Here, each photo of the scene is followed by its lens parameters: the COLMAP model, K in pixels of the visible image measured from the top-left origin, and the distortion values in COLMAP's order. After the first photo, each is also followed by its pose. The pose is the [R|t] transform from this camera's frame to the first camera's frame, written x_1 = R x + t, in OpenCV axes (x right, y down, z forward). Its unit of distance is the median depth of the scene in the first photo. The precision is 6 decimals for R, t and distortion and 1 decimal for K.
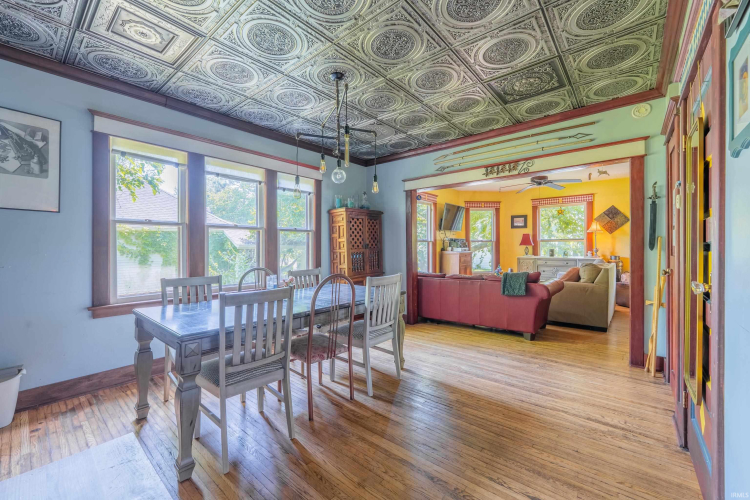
lens RADIAL K [[306.8, 0, 374.7], [0, 306.8, 245.5], [0, 0, 1]] dist [-0.000514, -0.000012]
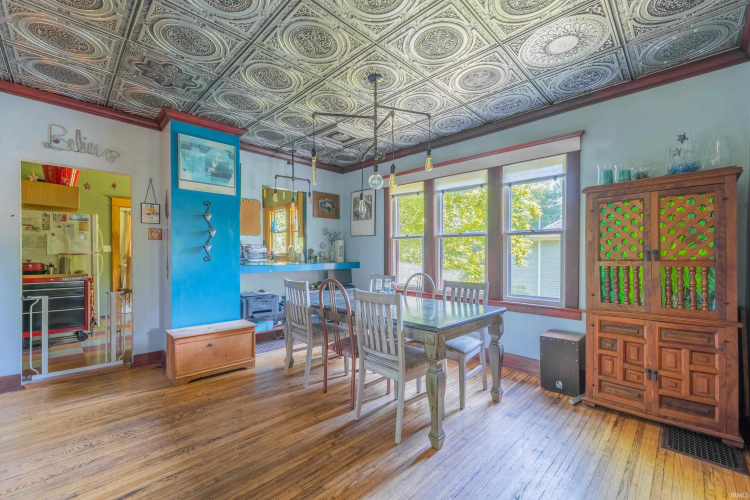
lens RADIAL K [[310.5, 0, 375.1], [0, 310.5, 259.2], [0, 0, 1]] dist [0.001321, 0.000110]
pose [[-0.089034, 0.018868, -0.995850, 0.784449], [-0.000657, 0.999819, 0.019002, -0.001064], [0.996028, 0.002346, -0.089006, 1.003293]]
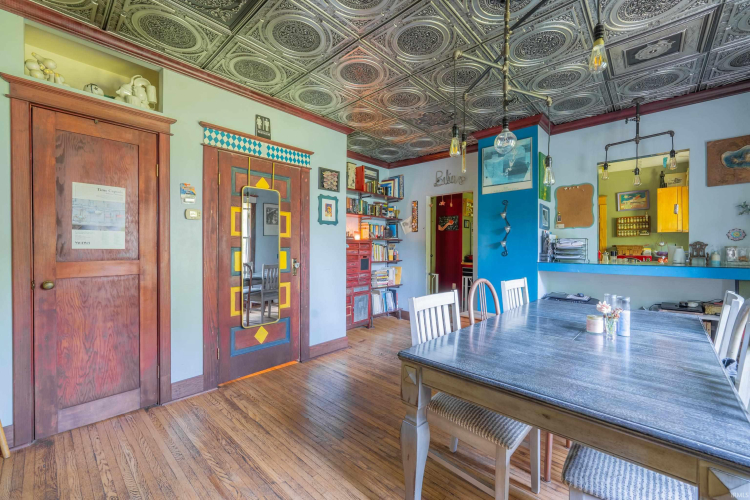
lens RADIAL K [[305.8, 0, 375.5], [0, 305.8, 252.3], [0, 0, 1]] dist [-0.000924, -0.000133]
pose [[-0.998783, -0.003337, 0.049201, 0.124645], [-0.002872, 0.999951, 0.009517, 0.004419], [-0.049230, 0.009364, -0.998744, 1.538595]]
